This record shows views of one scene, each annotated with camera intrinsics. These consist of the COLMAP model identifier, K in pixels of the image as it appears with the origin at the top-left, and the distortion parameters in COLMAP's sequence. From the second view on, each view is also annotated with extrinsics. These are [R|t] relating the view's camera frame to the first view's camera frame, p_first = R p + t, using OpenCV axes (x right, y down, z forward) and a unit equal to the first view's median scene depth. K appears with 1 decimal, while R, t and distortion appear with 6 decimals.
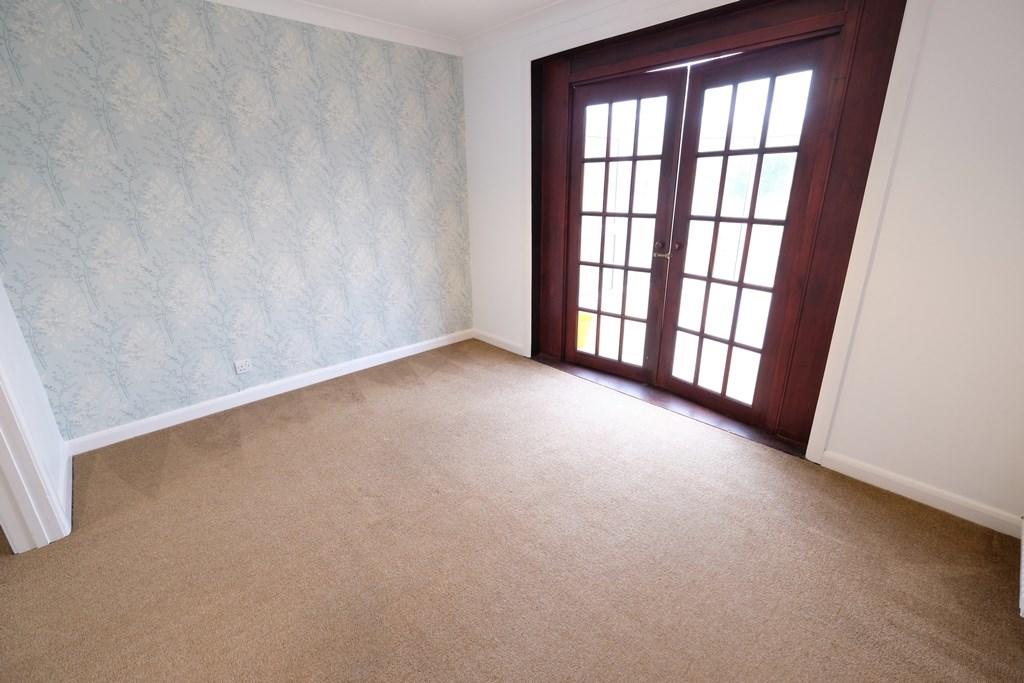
lens RADIAL K [[454.5, 0, 521.4], [0, 454.5, 340.7], [0, 0, 1]] dist [0.000612, 0.000318]
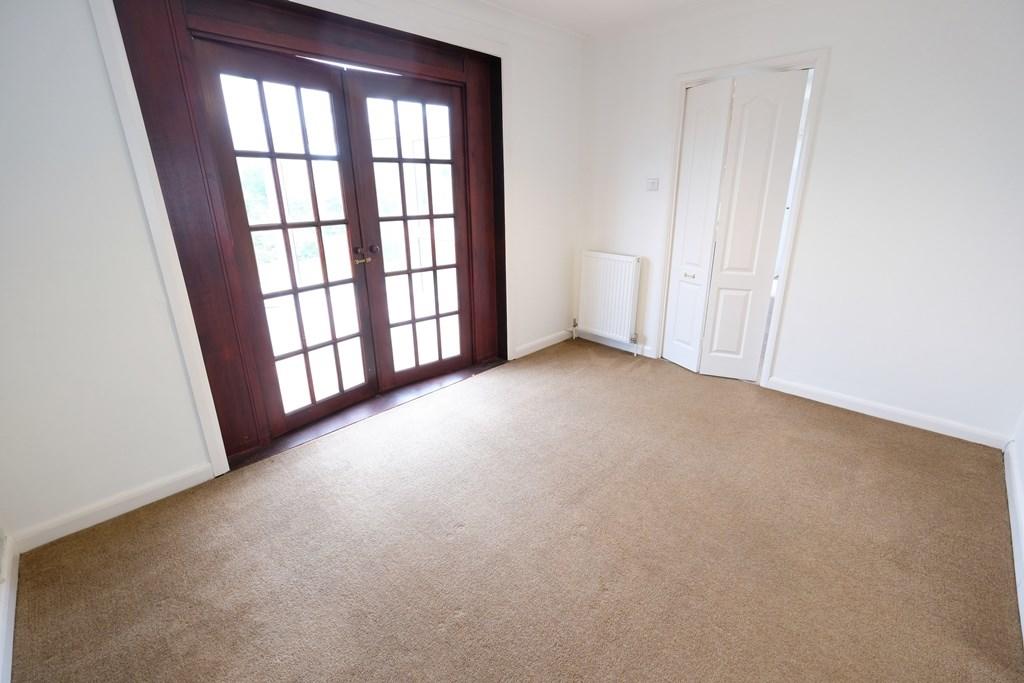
lens RADIAL K [[454.5, 0, 517.4], [0, 454.5, 339.4], [0, 0, 1]] dist [0.000612, 0.000318]
pose [[-0.063096, -0.312526, 0.947811, -0.692555], [0.331874, 0.889086, 0.315255, -0.240298], [-0.941211, 0.334445, 0.047621, 0.716951]]
